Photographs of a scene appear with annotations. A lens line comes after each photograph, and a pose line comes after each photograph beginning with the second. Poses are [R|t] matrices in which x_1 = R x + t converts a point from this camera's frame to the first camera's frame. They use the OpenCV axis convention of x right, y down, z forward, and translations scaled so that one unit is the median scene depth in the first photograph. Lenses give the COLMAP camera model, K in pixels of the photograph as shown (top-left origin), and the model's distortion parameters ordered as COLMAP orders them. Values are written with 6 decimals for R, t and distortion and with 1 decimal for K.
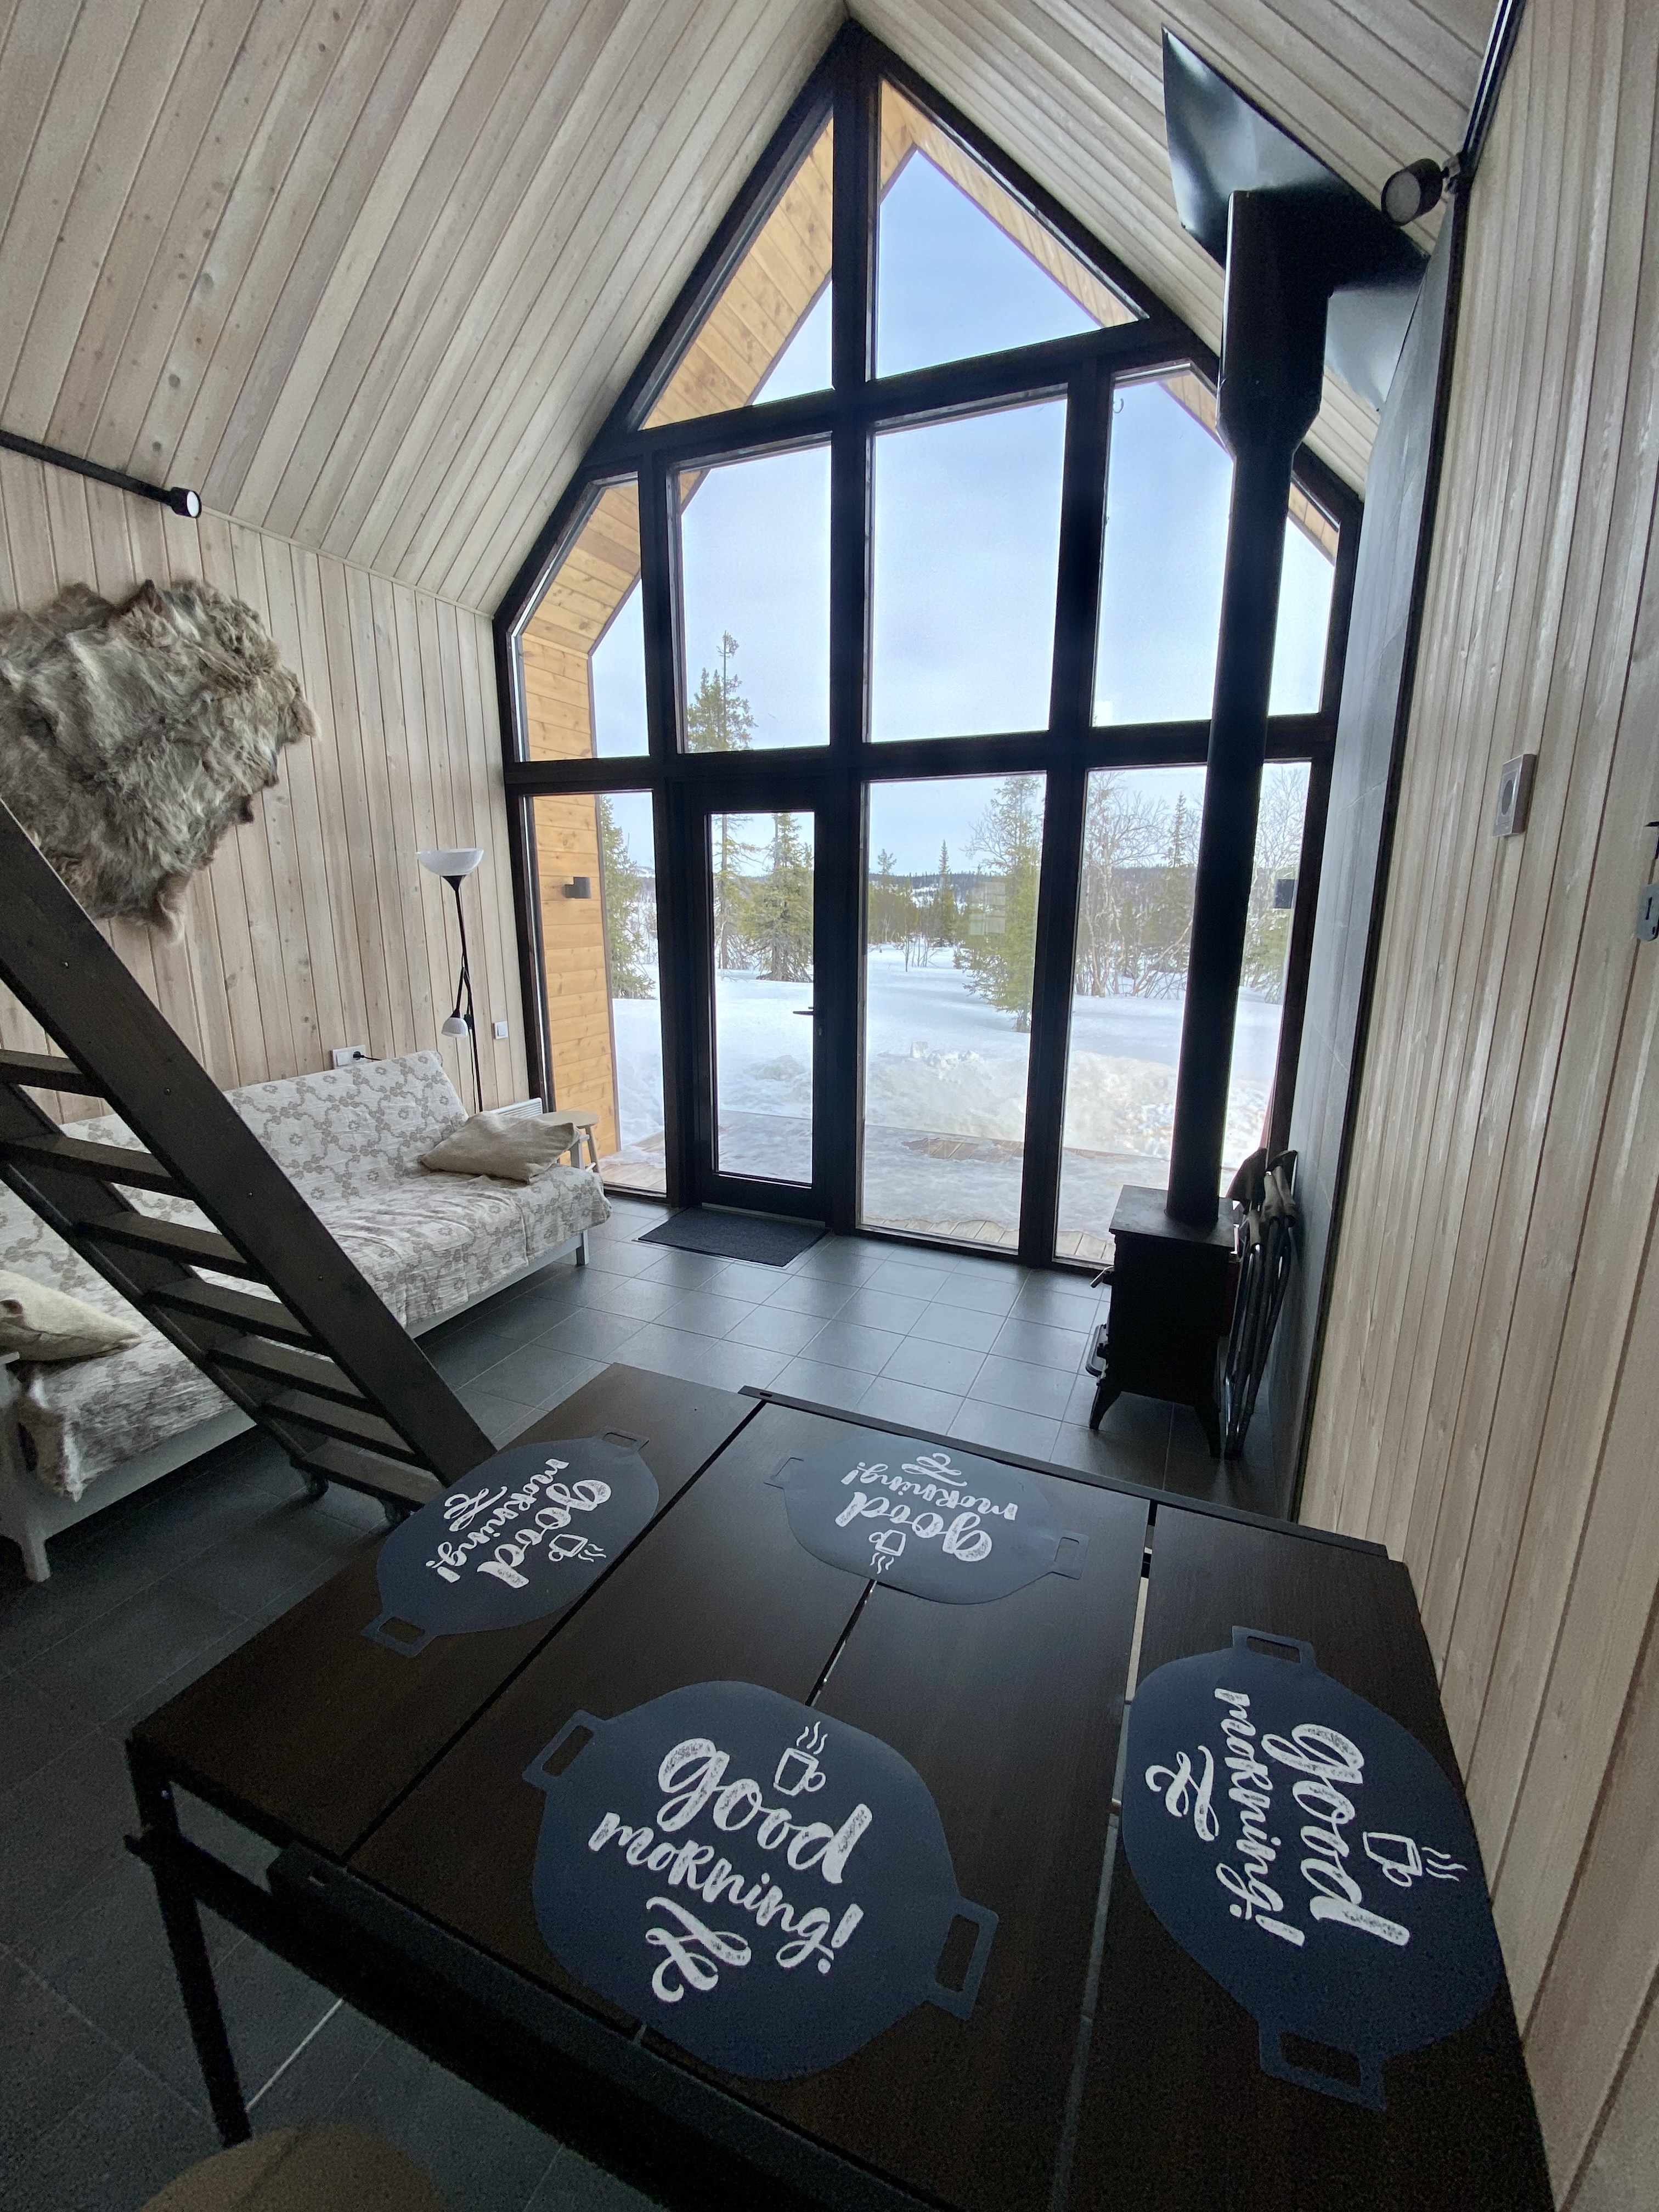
lens RADIAL K [[906.3, 0, 845.5], [0, 906.3, 1107.8], [0, 0, 1]] dist [-0.013831, -0.001224]
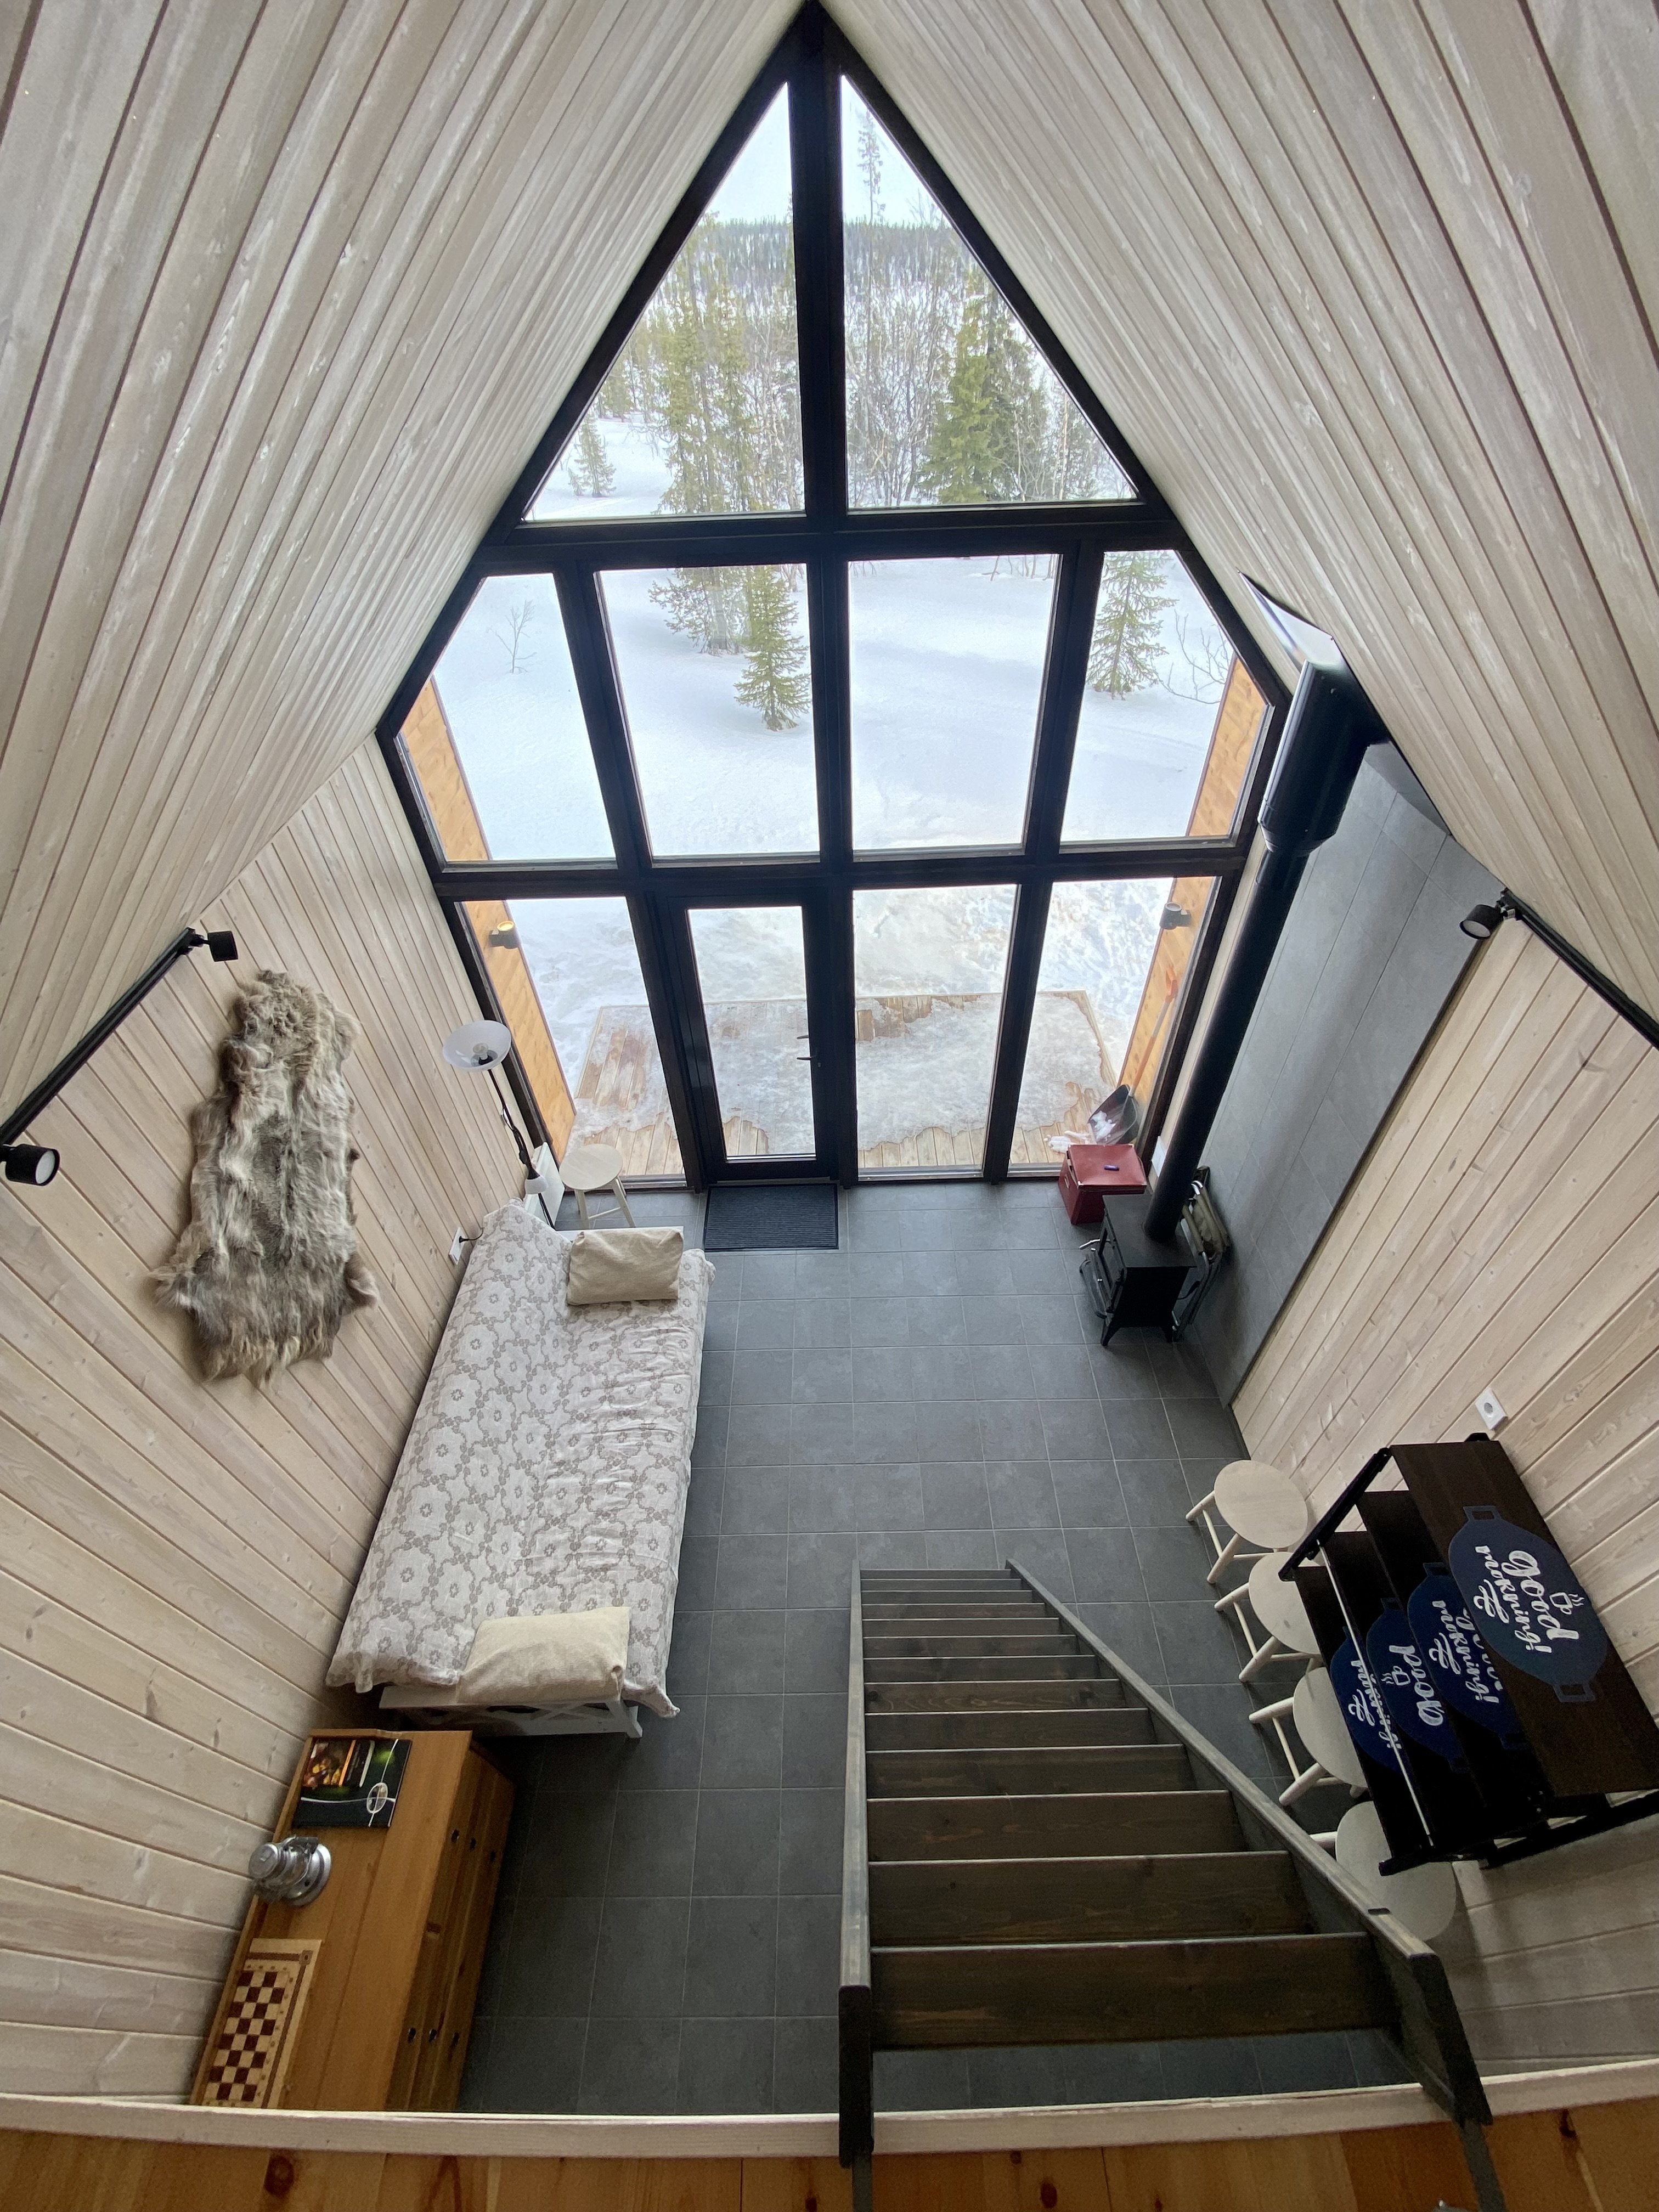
lens RADIAL K [[906.3, 0, 832.3], [0, 906.3, 1103.4], [0, 0, 1]] dist [-0.013831, -0.001224]
pose [[0.915892, -0.300252, 0.266440, -0.400088], [0.127236, 0.846649, 0.516717, -0.762148], [-0.380726, -0.439357, 0.813642, 0.008661]]
